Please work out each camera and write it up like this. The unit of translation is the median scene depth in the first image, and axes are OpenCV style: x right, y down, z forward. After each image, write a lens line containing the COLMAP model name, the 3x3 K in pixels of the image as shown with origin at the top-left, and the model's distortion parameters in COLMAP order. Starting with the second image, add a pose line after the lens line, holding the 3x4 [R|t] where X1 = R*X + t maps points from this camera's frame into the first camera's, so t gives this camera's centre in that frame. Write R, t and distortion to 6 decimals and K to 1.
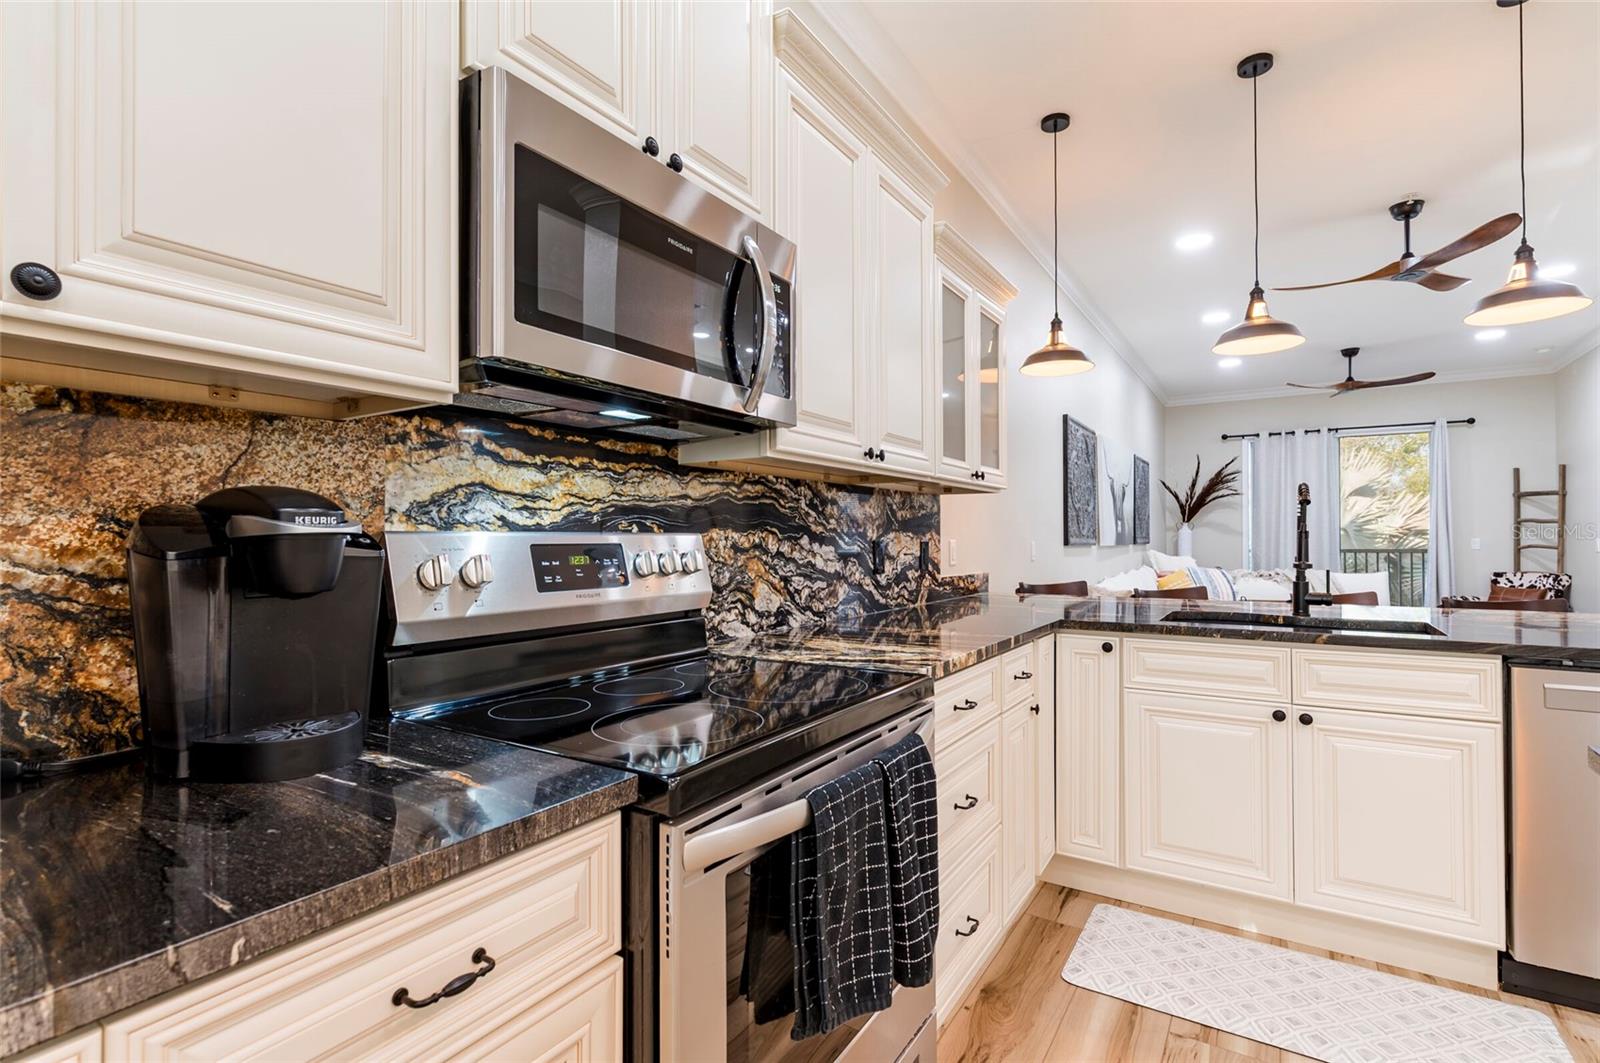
lens RADIAL K [[750.6, 0, 805.7], [0, 750.6, 531.2], [0, 0, 1]] dist [0.000331, -0.005230]
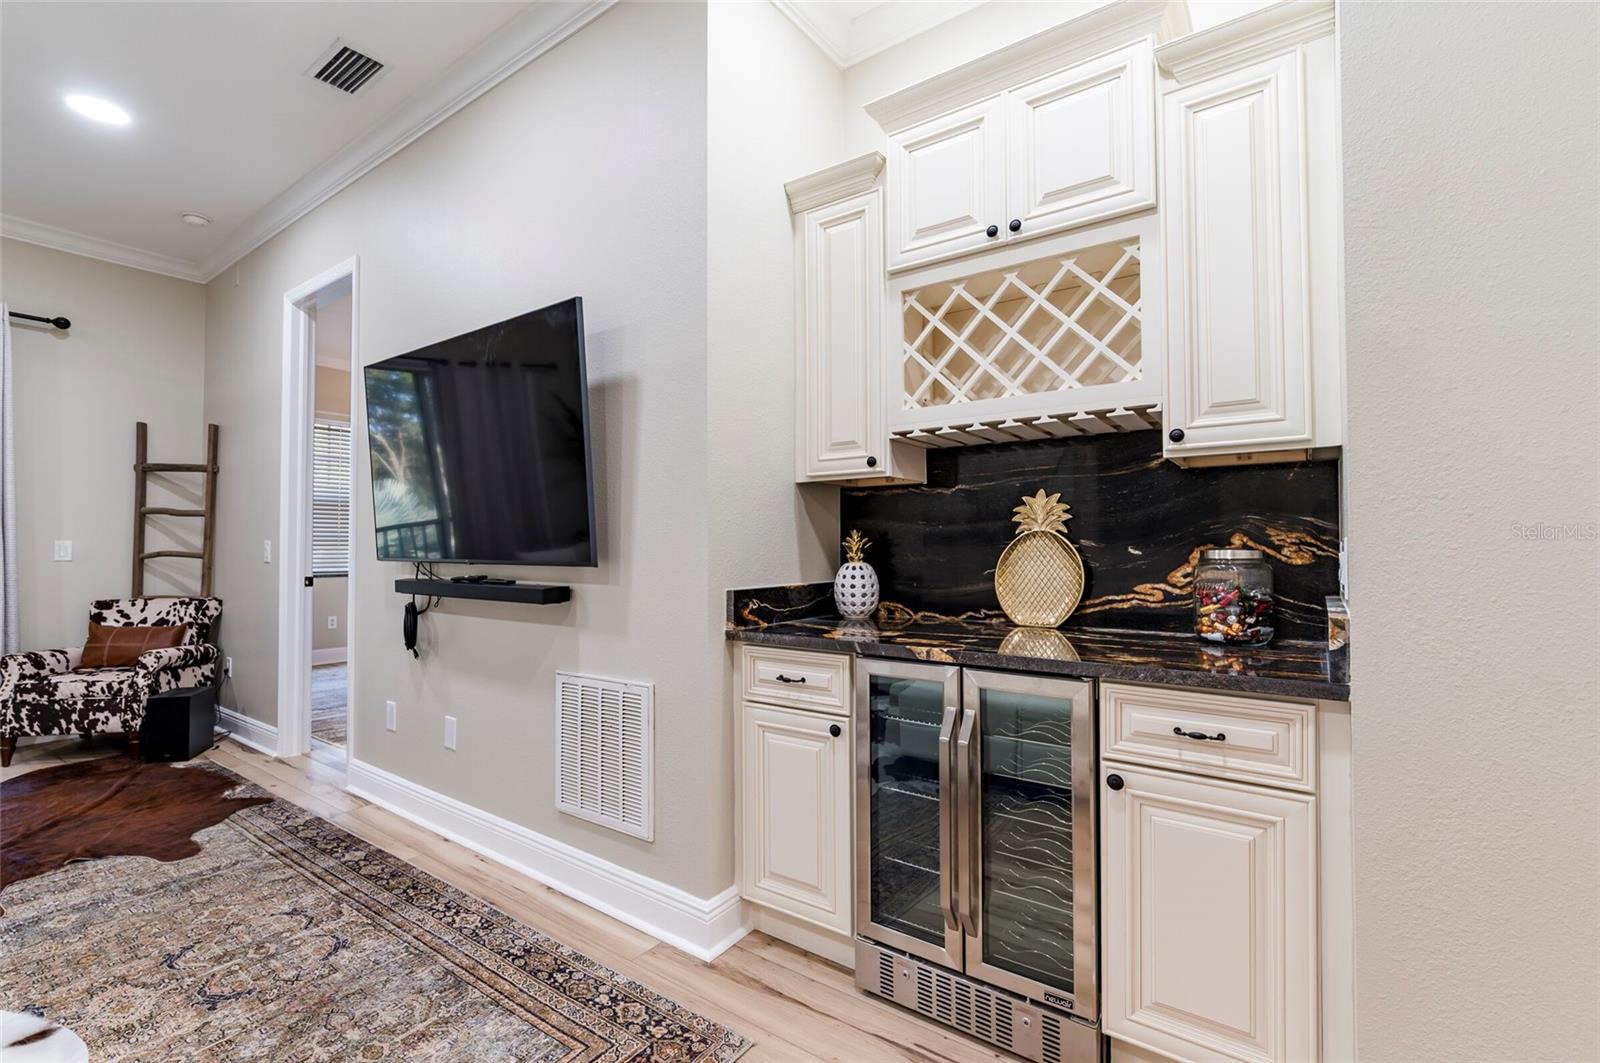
lens RADIAL K [[692.8, 0, 785.0], [0, 692.8, 525.8], [0, 0, 1]] dist [0.005861, -0.005139]
pose [[0.063993, 0.027091, 0.997583, 1.385522], [-0.006086, 0.999623, -0.026756, 0.029167], [-0.997932, -0.004359, 0.064134, 1.443279]]
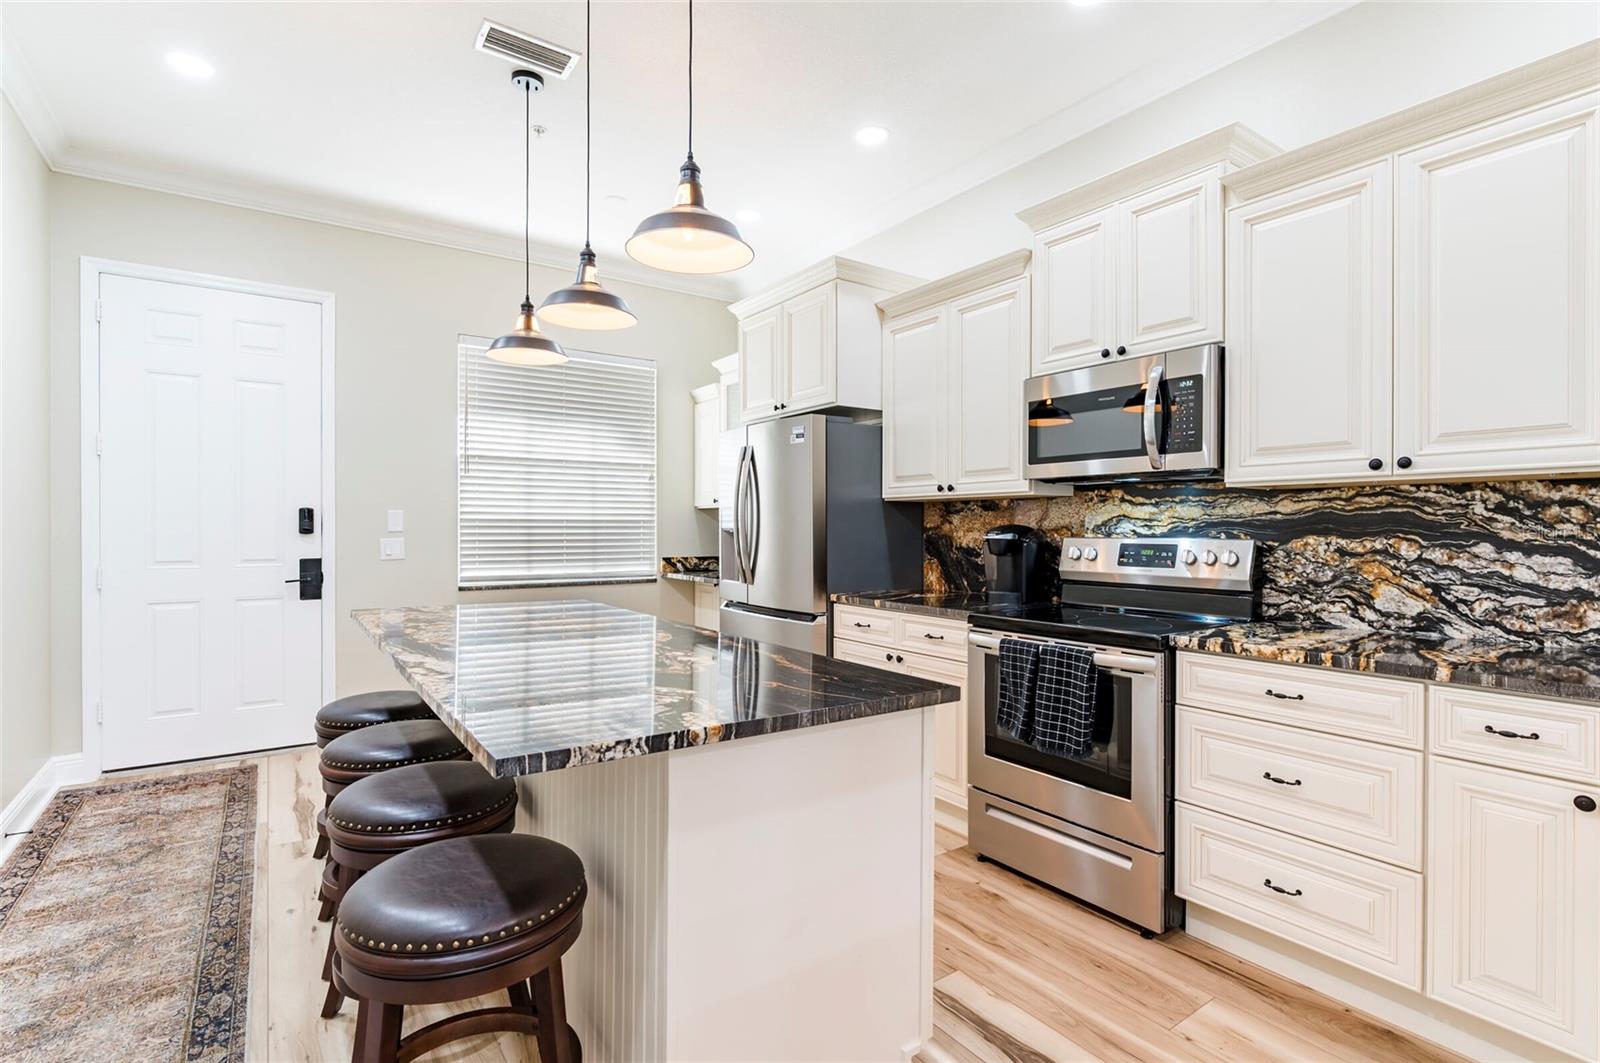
lens RADIAL K [[750.6, 0, 809.4], [0, 750.6, 531.6], [0, 0, 1]] dist [0.000331, -0.005230]
pose [[-0.368339, 0.005830, -0.929673, 1.062525], [0.008662, 0.999958, 0.002839, -0.016583], [0.929651, -0.007007, -0.368374, 0.523841]]
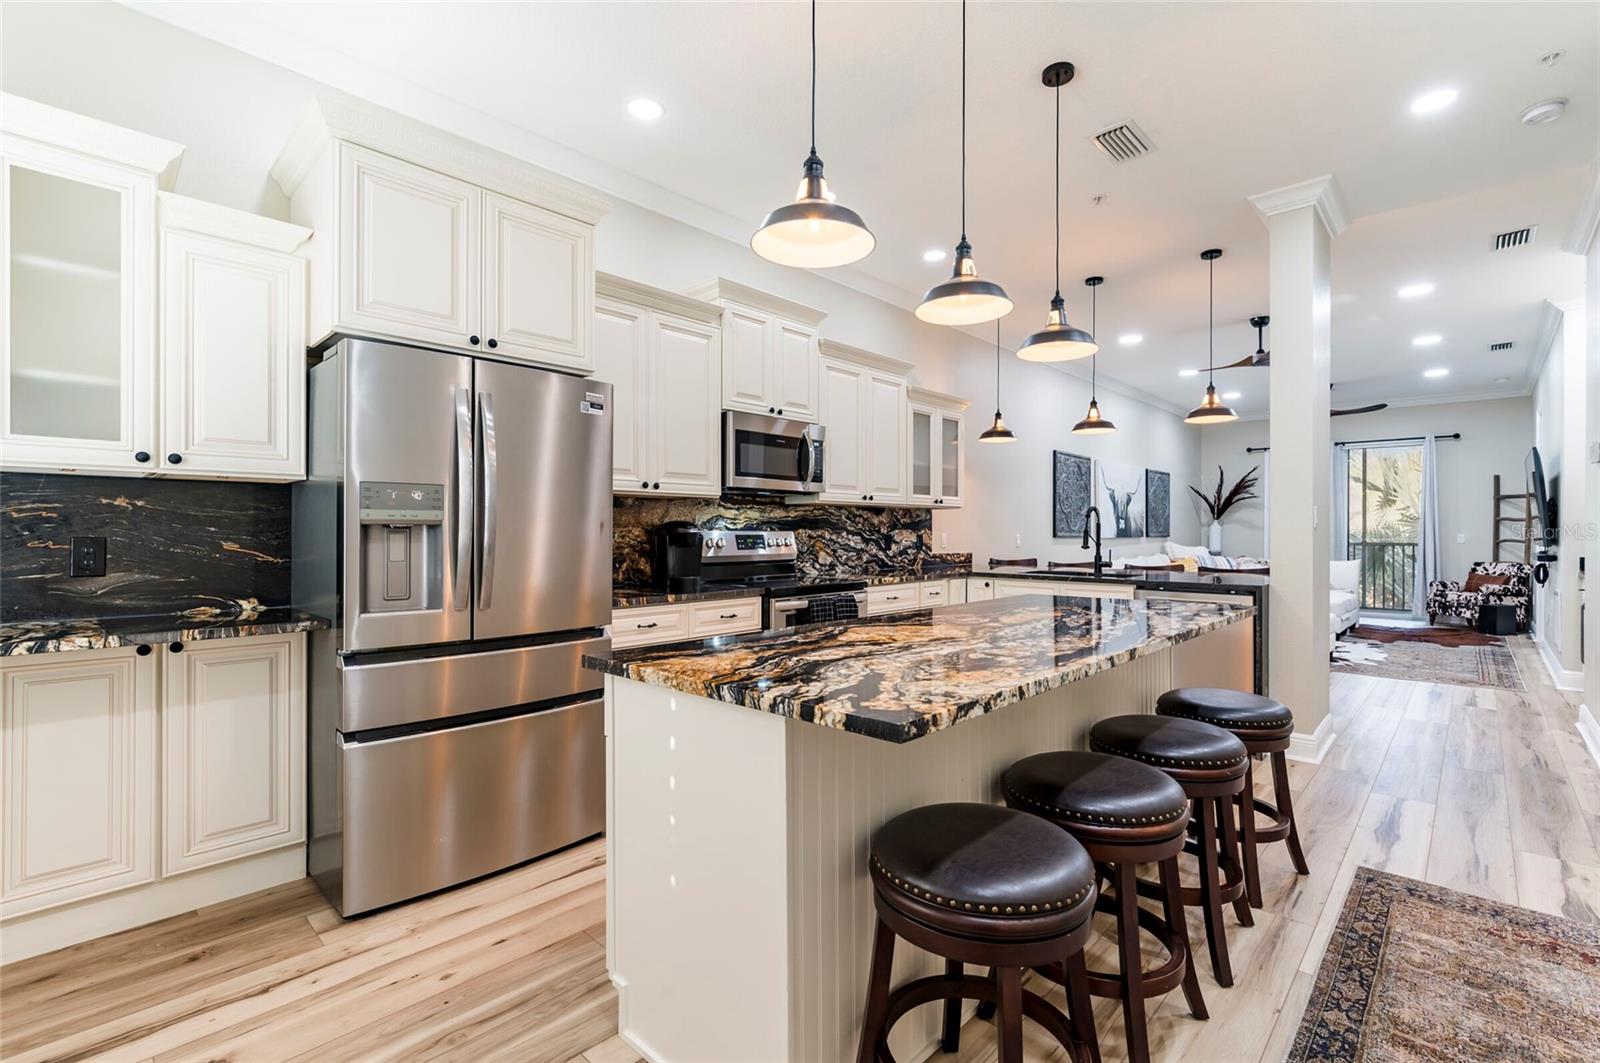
lens RADIAL K [[692.8, 0, 804.3], [0, 692.8, 539.3], [0, 0, 1]] dist [0.005861, -0.005139]
pose [[0.980464, 0.006311, -0.196595, 0.266990], [-0.001834, 0.999735, 0.022951, -0.016902], [0.196688, -0.022142, 0.980216, -0.977551]]
